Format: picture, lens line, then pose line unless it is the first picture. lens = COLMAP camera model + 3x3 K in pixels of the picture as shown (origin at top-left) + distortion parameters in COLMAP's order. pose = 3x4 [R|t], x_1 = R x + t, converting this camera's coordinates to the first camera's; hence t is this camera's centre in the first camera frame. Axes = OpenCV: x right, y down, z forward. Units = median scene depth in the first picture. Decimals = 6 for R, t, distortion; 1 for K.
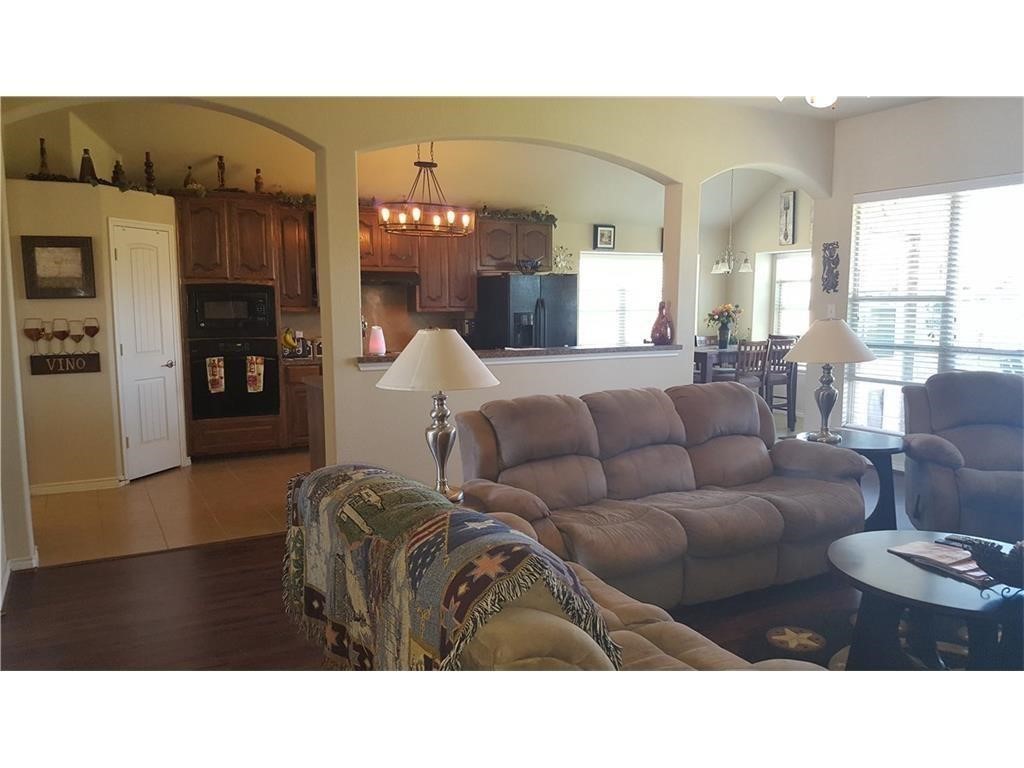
lens RADIAL K [[786.1, 0, 510.3], [0, 786.1, 400.0], [0, 0, 1]] dist [0.129347, -0.205610]
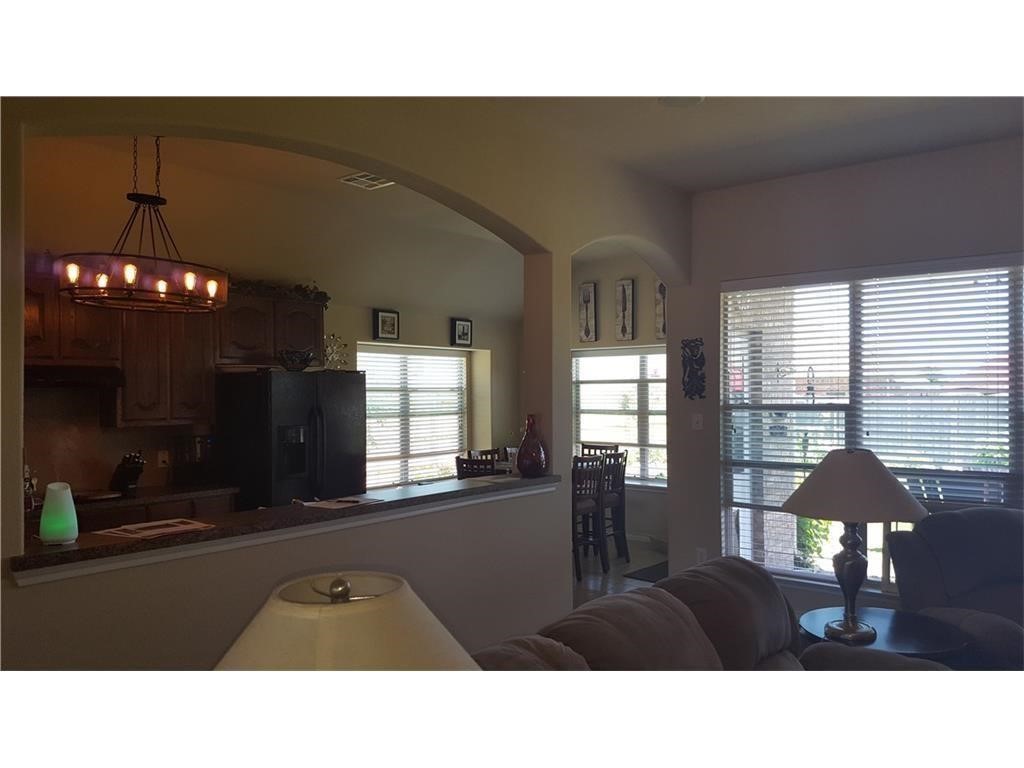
lens RADIAL K [[786.1, 0, 515.9], [0, 786.1, 387.1], [0, 0, 1]] dist [0.129347, -0.205610]
pose [[0.930482, -0.000755, 0.366336, -0.066923], [0.049391, 0.991126, -0.123410, -0.057683], [-0.362992, 0.132925, 0.922262, 0.332023]]
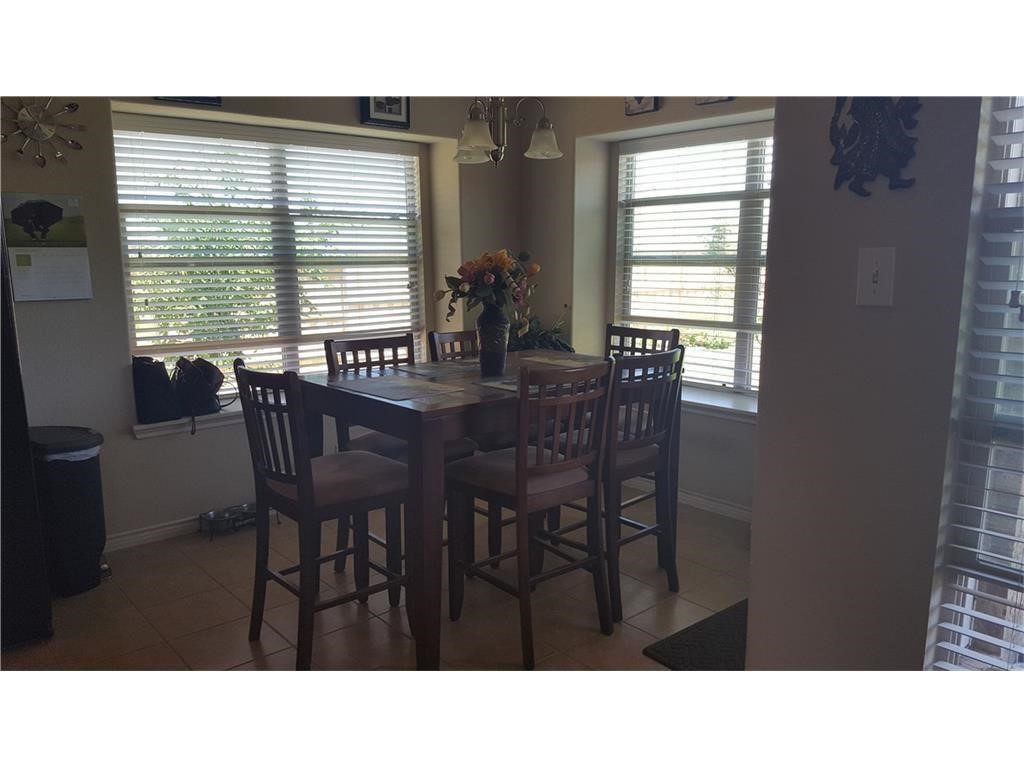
lens RADIAL K [[786.1, 0, 521.7], [0, 786.1, 399.2], [0, 0, 1]] dist [0.129347, -0.205610]
pose [[0.977971, -0.040778, 0.204717, 0.264557], [0.028271, 0.997572, 0.063653, -0.096725], [-0.206815, -0.056463, 0.976749, 0.823735]]
